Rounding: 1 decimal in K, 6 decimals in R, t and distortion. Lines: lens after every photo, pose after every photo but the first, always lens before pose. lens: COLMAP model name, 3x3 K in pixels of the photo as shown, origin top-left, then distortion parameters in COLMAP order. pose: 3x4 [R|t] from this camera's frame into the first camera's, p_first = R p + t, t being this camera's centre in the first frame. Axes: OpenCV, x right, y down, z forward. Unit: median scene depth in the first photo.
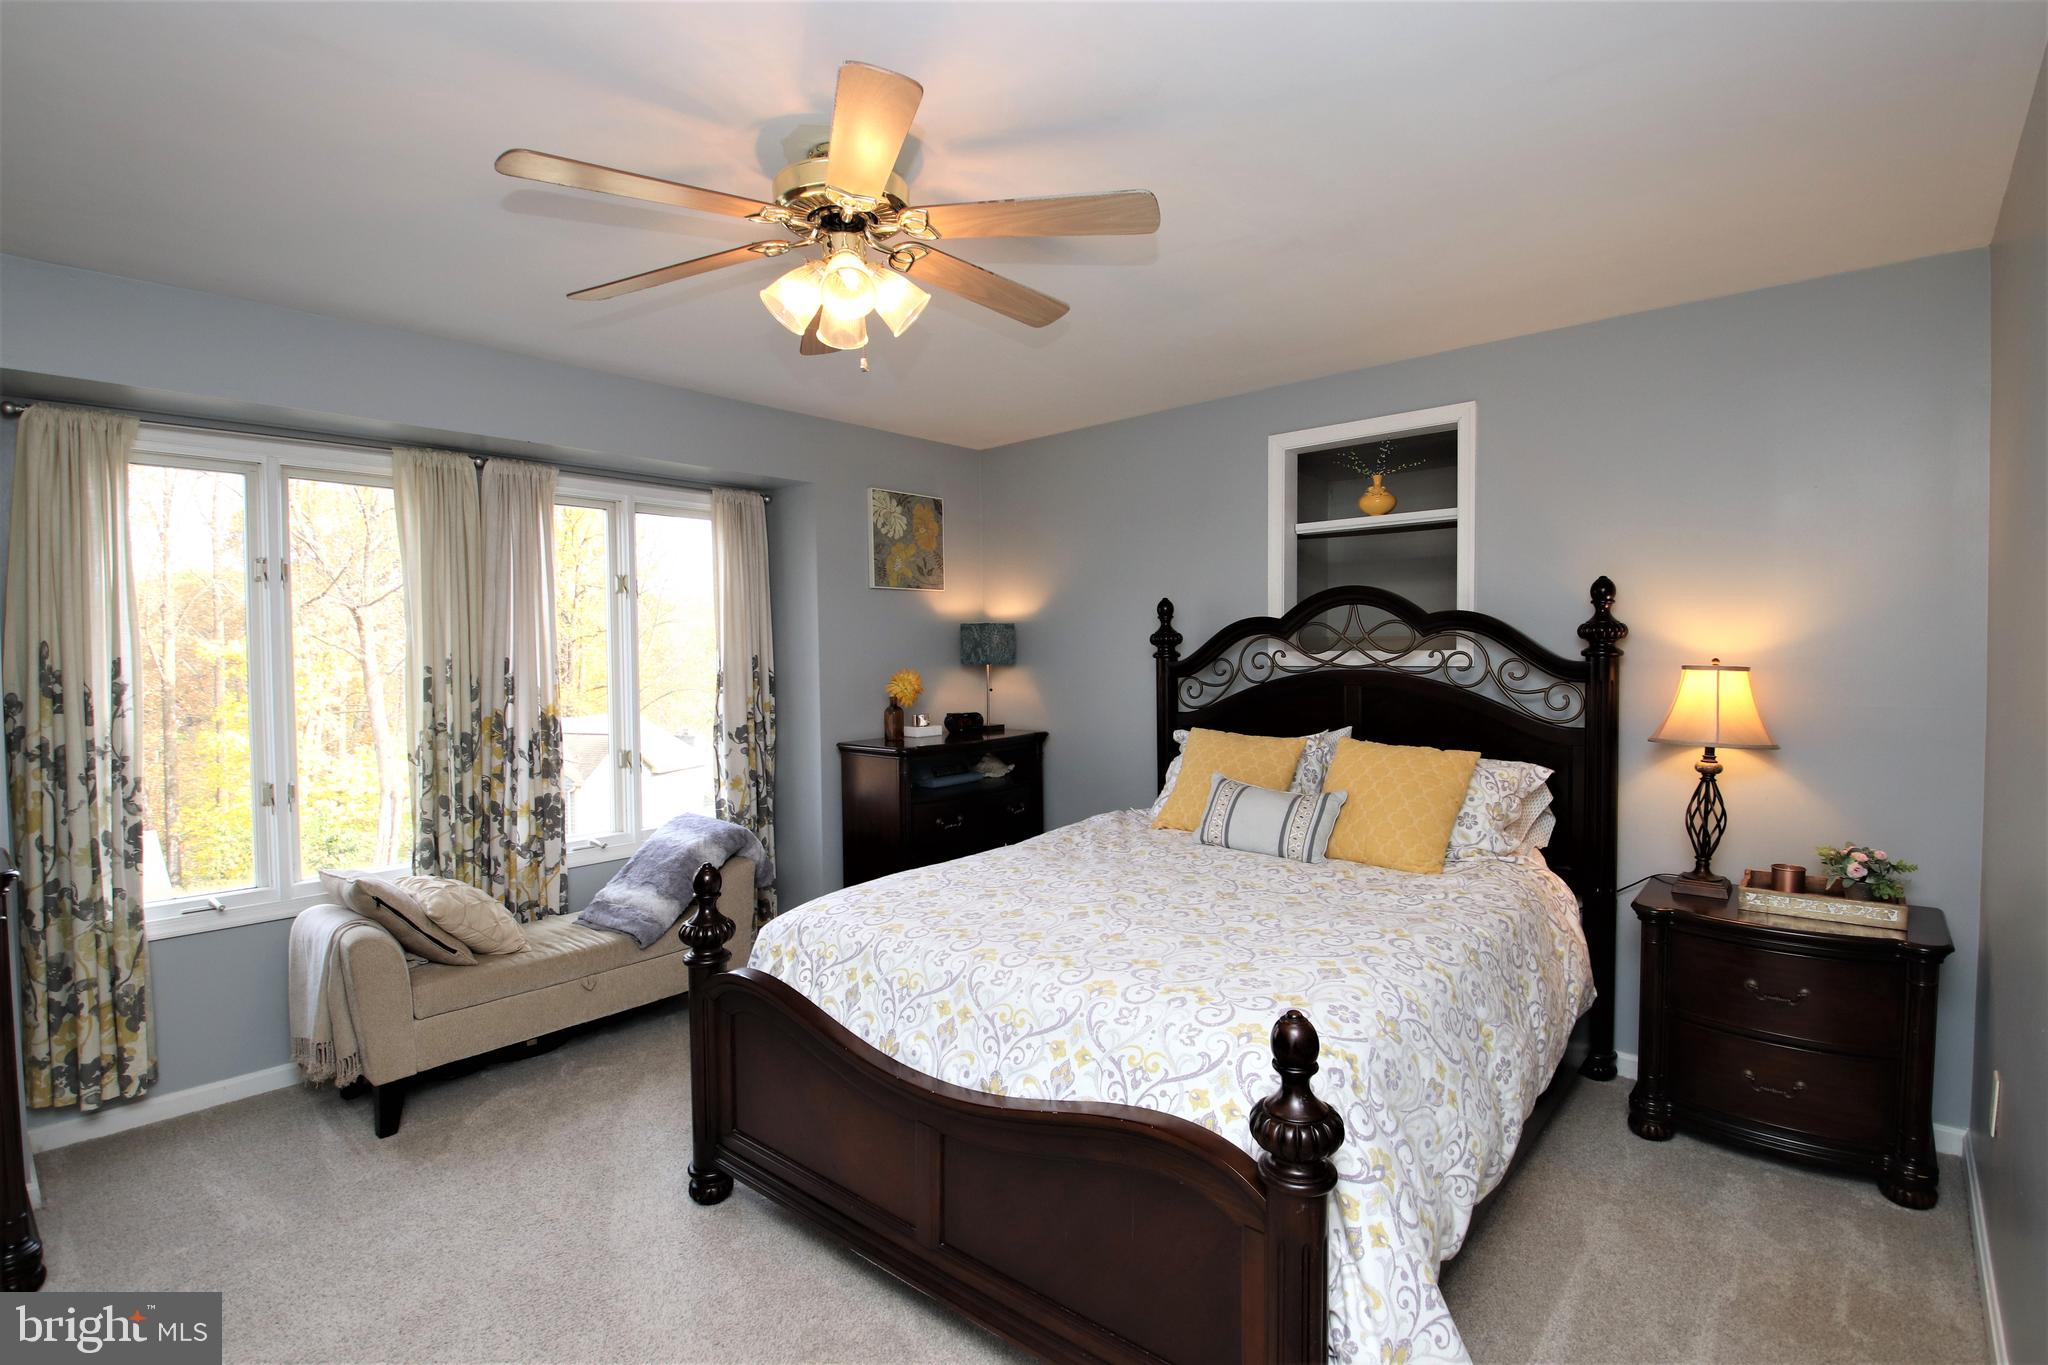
lens RADIAL K [[941.4, 0, 1038.1], [0, 941.4, 672.4], [0, 0, 1]] dist [-0.016550, -0.009953]
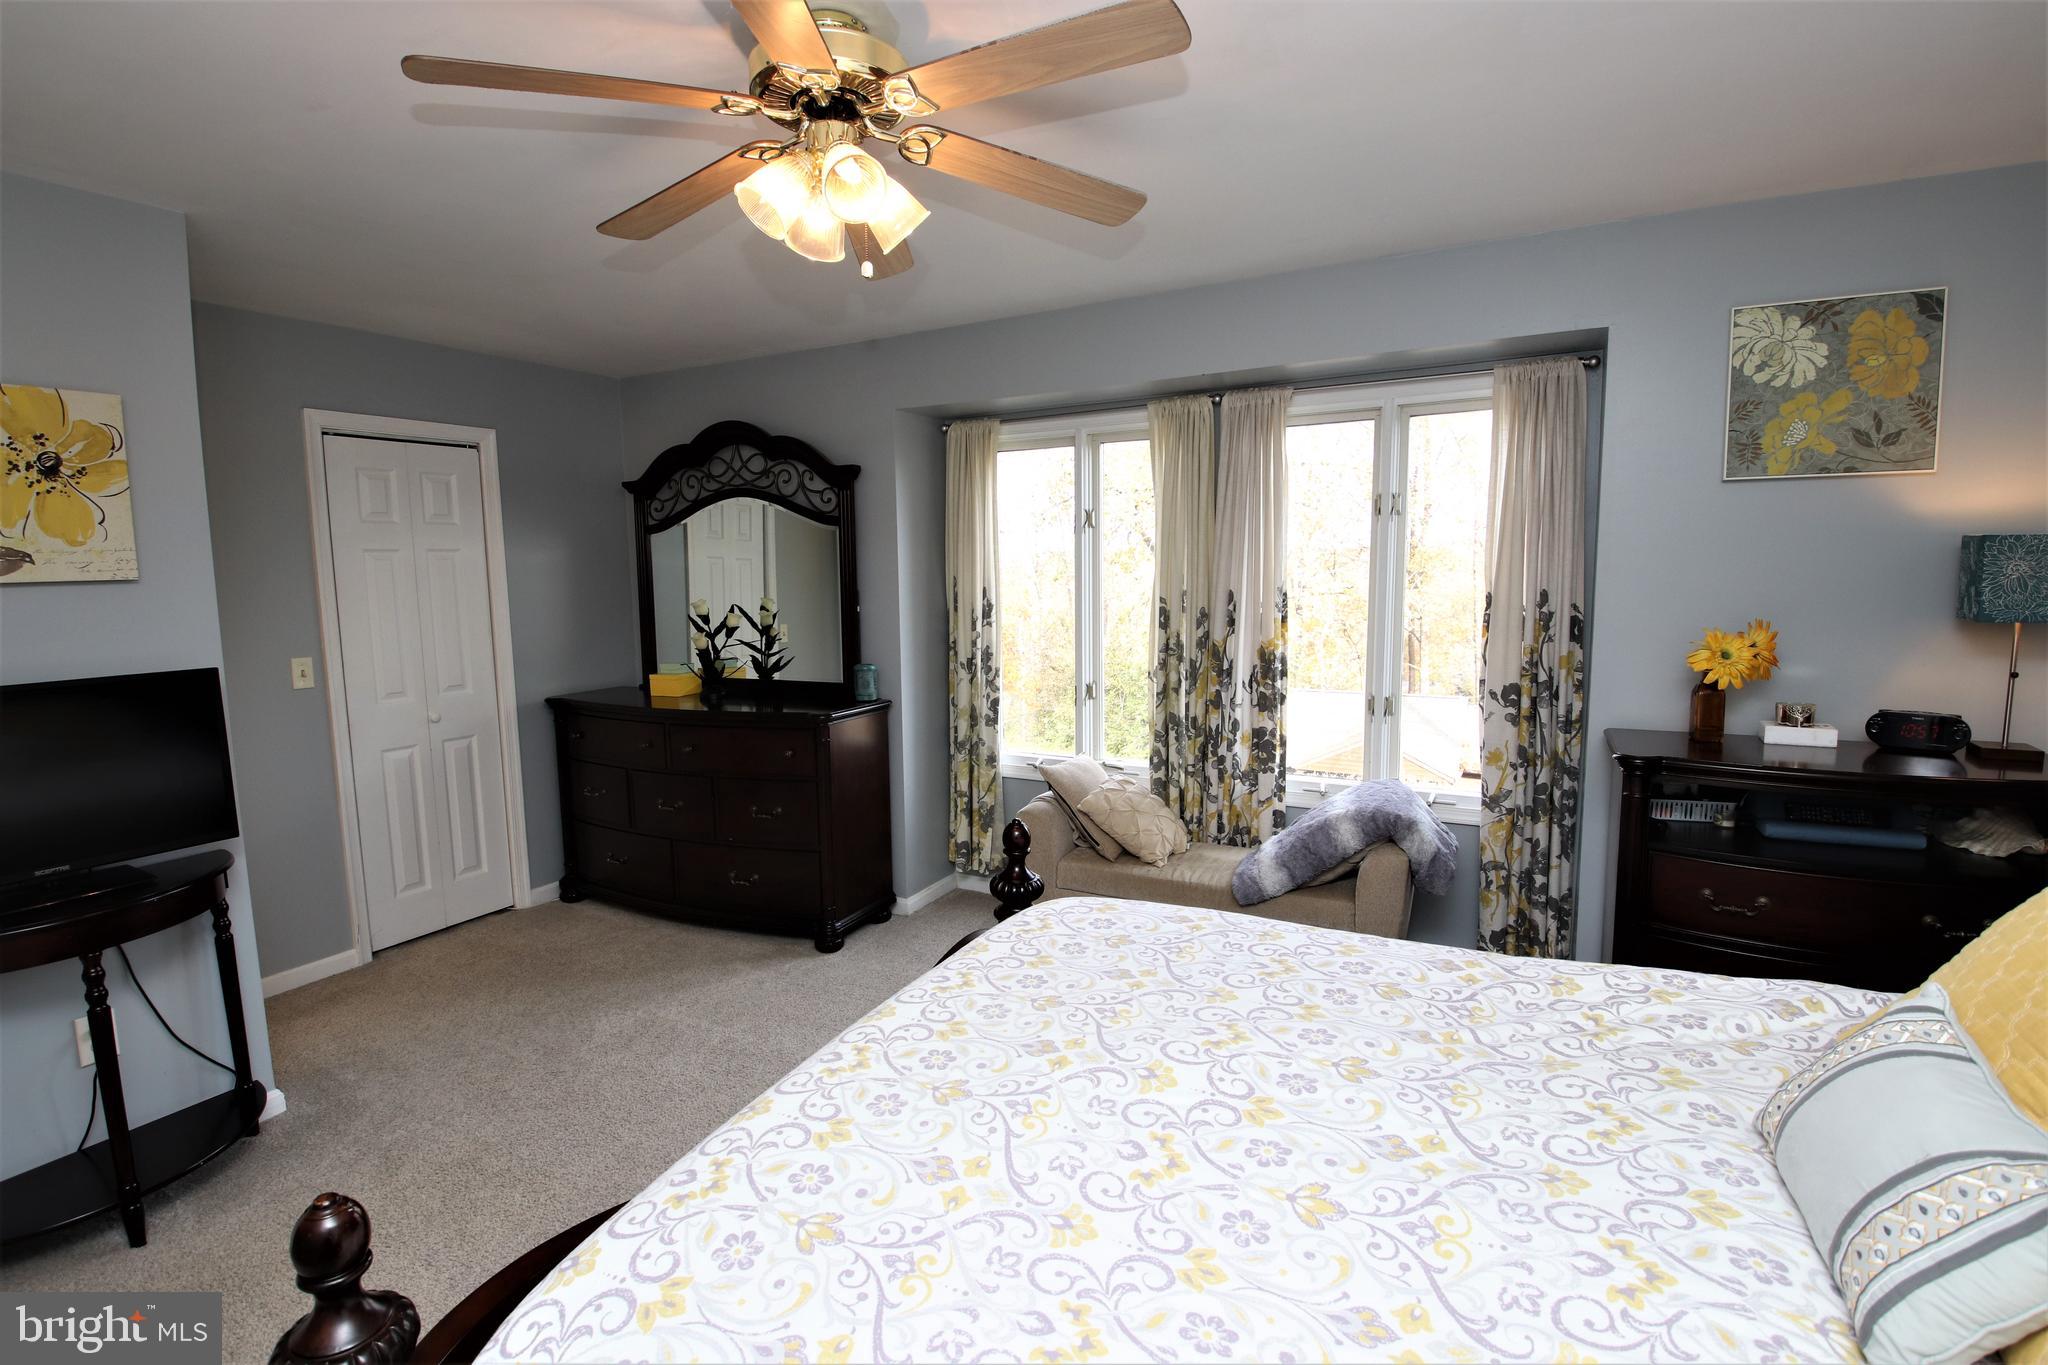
lens RADIAL K [[941.4, 0, 1033.4], [0, 941.4, 691.6], [0, 0, 1]] dist [-0.016550, -0.009953]
pose [[0.214102, 0.126758, -0.968552, 0.378658], [-0.015553, 0.991861, 0.126371, -0.029882], [0.976687, -0.011993, 0.214331, 0.534986]]
